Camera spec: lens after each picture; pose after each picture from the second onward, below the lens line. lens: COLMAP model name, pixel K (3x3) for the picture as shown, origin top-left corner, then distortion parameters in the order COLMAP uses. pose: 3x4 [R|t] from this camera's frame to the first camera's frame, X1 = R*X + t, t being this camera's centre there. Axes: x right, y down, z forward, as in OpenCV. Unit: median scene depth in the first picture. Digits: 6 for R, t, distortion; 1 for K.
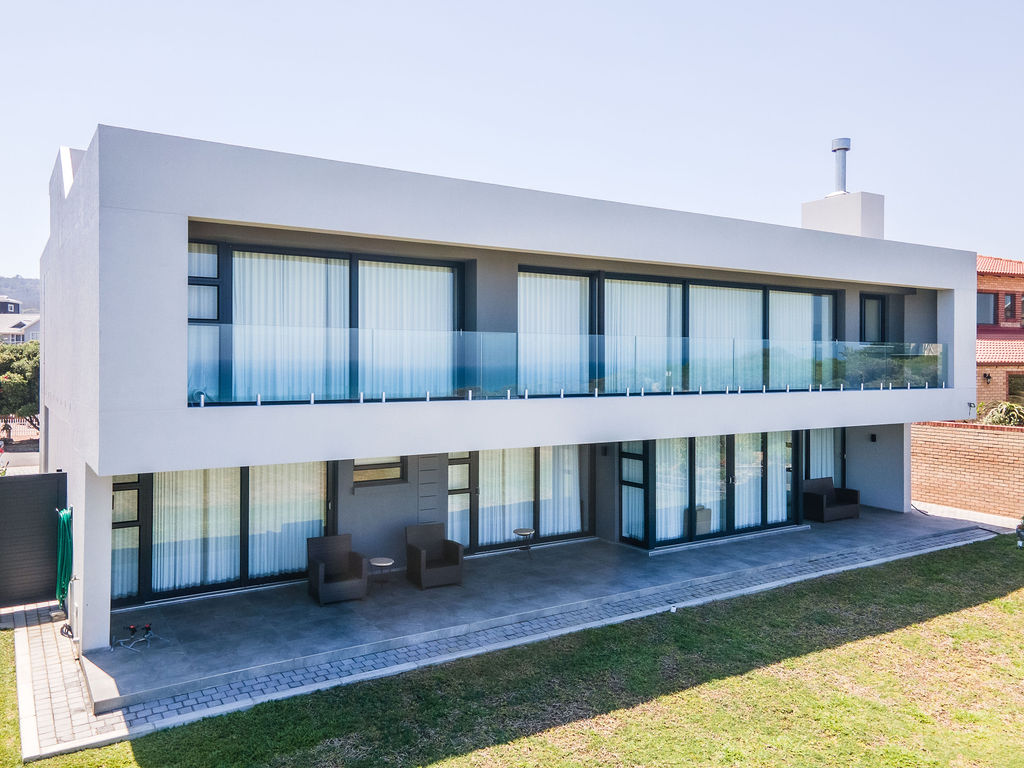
lens RADIAL K [[798.6, 0, 511.7], [0, 798.6, 367.1], [0, 0, 1]] dist [0.012418, 0.004751]
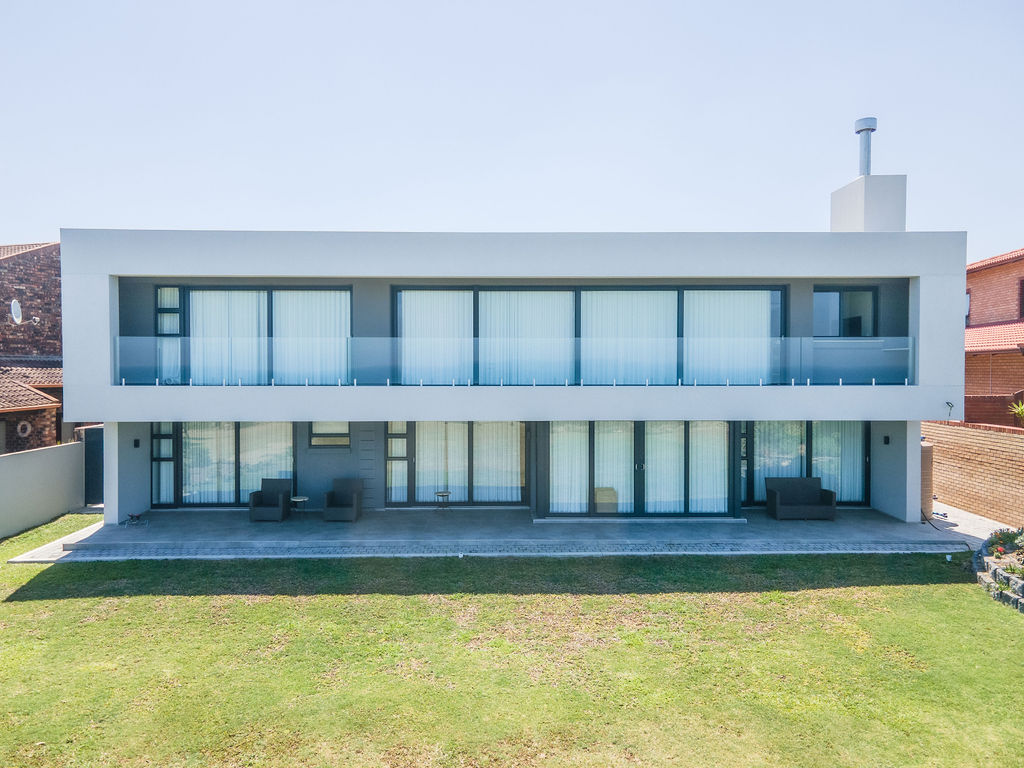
lens RADIAL K [[770.9, 0, 516.0], [0, 770.9, 379.2], [0, 0, 1]] dist [0.016174, 0.005088]
pose [[0.850021, 0.000865, -0.526748, 0.758330], [0.001645, 0.999989, 0.004297, 0.018636], [0.526746, -0.004519, 0.850011, 0.018852]]
